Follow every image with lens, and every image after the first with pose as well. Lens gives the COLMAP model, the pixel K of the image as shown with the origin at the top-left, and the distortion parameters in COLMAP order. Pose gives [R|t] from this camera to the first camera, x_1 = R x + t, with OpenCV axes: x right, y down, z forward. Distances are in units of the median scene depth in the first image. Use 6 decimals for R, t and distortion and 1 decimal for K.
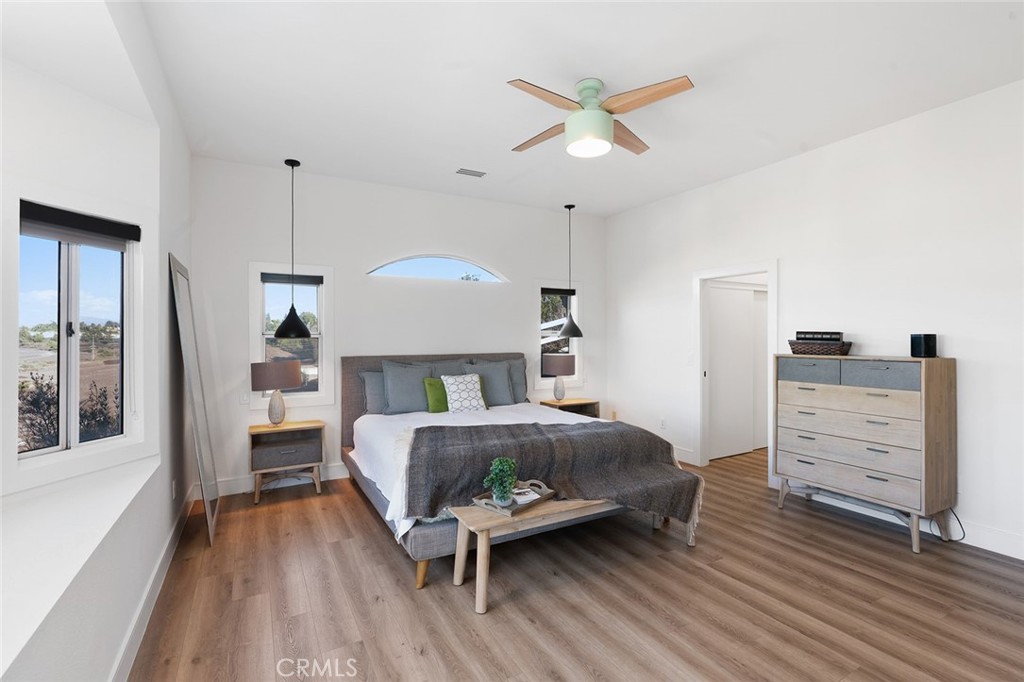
lens RADIAL K [[467.9, 0, 501.3], [0, 467.9, 339.0], [0, 0, 1]] dist [-0.003047, 0.001168]
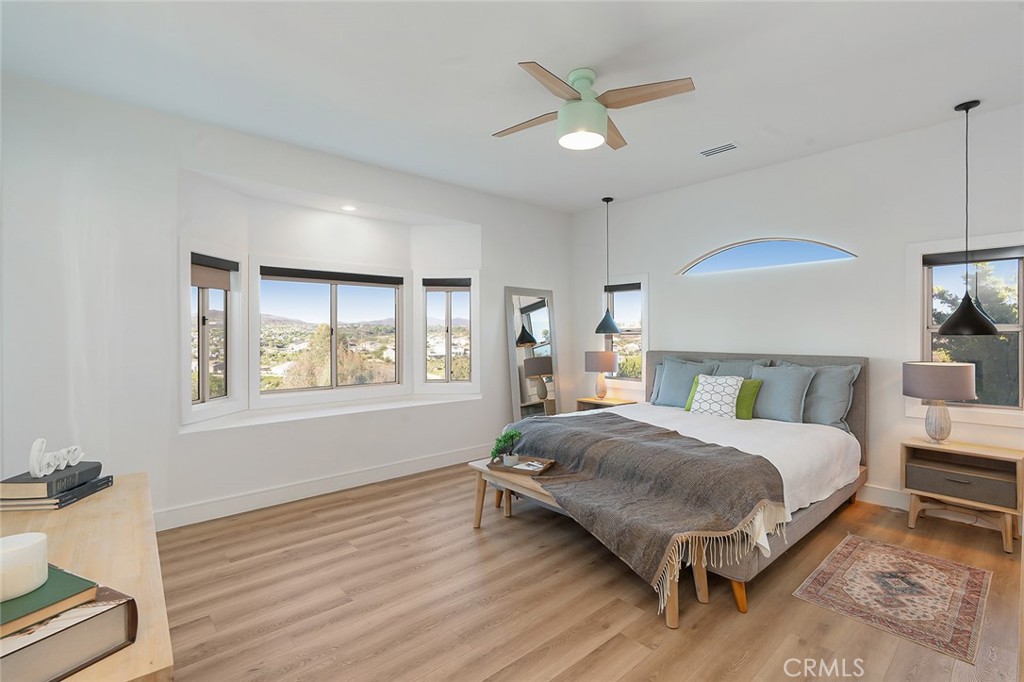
lens RADIAL K [[467.9, 0, 506.0], [0, 467.9, 338.9], [0, 0, 1]] dist [-0.003047, 0.001168]
pose [[0.220212, 0.016410, -0.975314, 0.700370], [-0.007713, 0.999857, 0.015081, -0.005684], [0.975421, 0.004201, 0.220307, 0.398148]]
